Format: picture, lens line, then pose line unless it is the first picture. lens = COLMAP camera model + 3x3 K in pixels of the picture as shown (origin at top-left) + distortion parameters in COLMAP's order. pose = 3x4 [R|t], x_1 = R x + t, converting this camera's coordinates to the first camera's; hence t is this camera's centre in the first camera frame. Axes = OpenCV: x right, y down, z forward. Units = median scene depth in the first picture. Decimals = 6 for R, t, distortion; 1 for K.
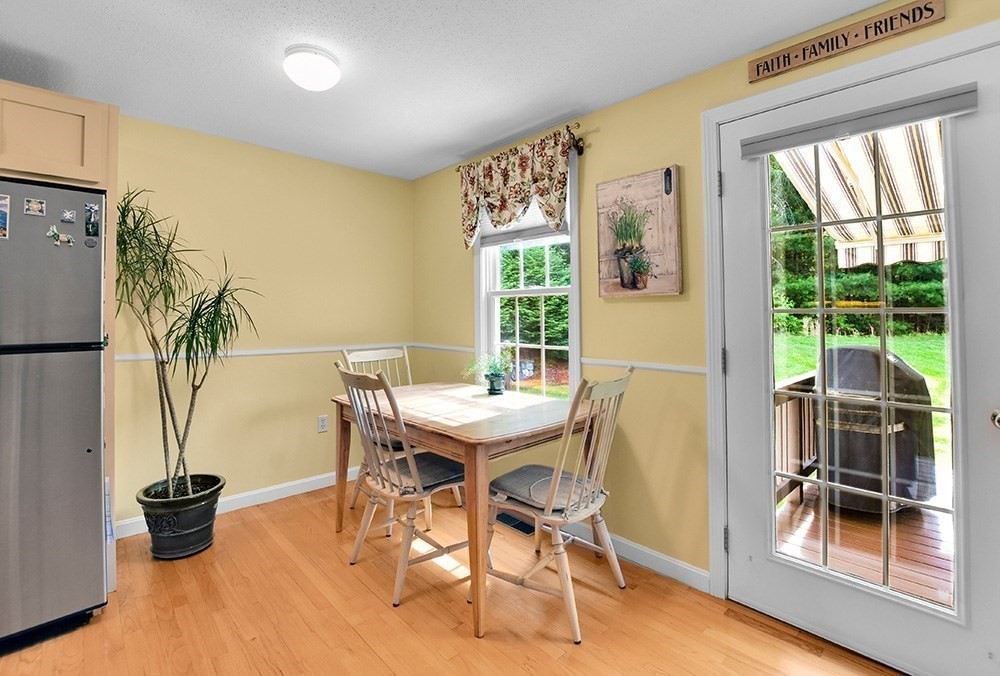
lens RADIAL K [[480.0, 0, 515.8], [0, 480.0, 306.4], [0, 0, 1]] dist [-0.021698, -0.000457]
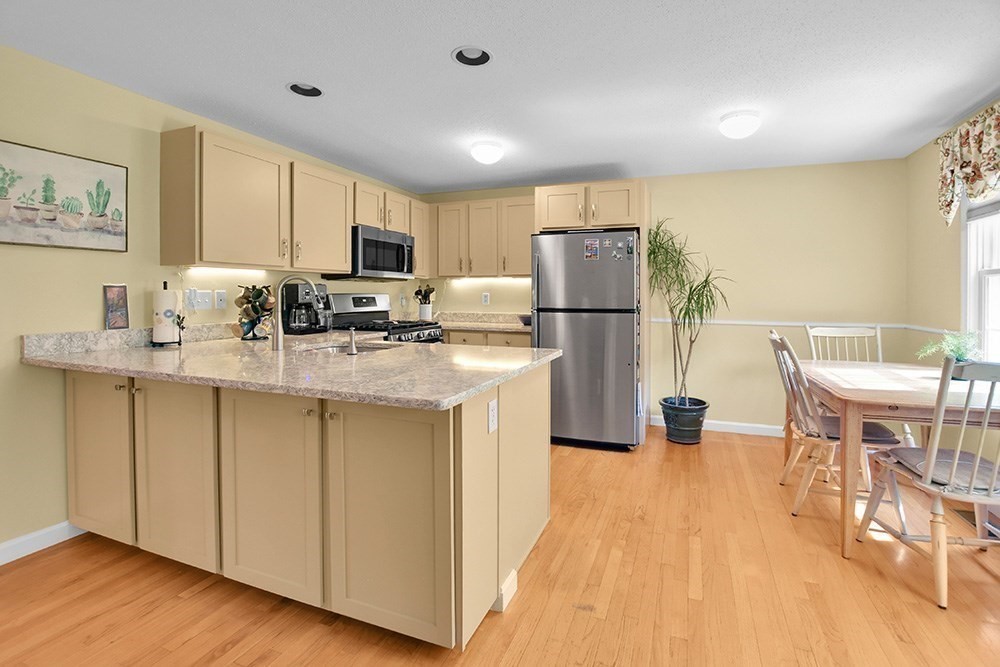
lens RADIAL K [[466.7, 0, 502.4], [0, 466.7, 296.9], [0, 0, 1]] dist [-0.018669, -0.000387]
pose [[0.428170, 0.006669, -0.903674, 0.427955], [0.010502, 0.999869, 0.012355, -0.001764], [0.903637, -0.014781, 0.428044, -0.208254]]
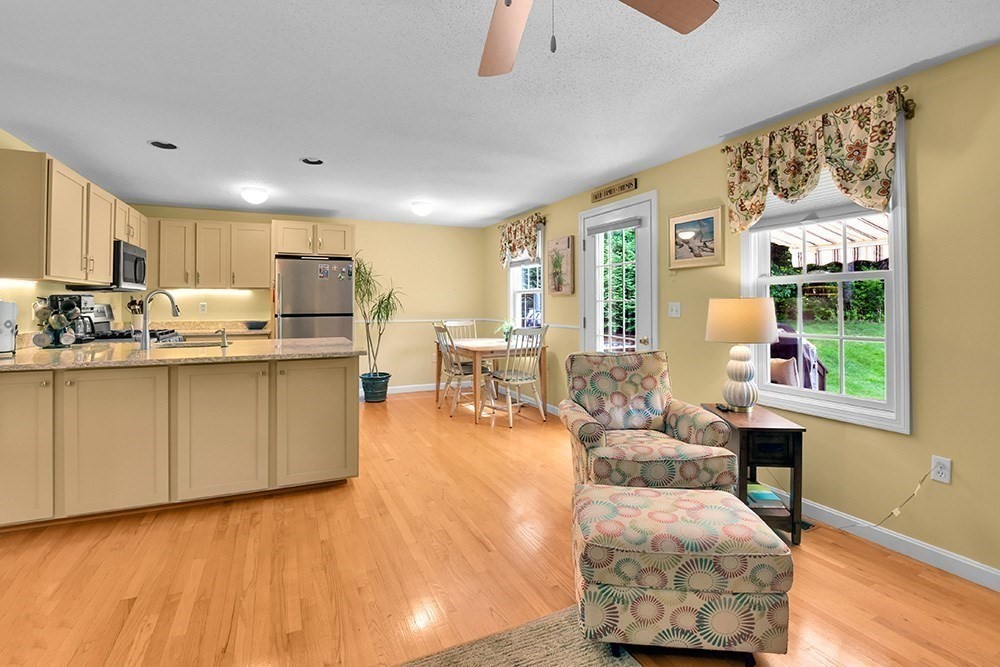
lens RADIAL K [[466.7, 0, 511.1], [0, 466.7, 279.7], [0, 0, 1]] dist [-0.018669, -0.000387]
pose [[0.957496, -0.017685, -0.287903, 0.603585], [0.008213, 0.999386, -0.034076, -0.015925], [0.288329, 0.030263, 0.957053, -1.009389]]
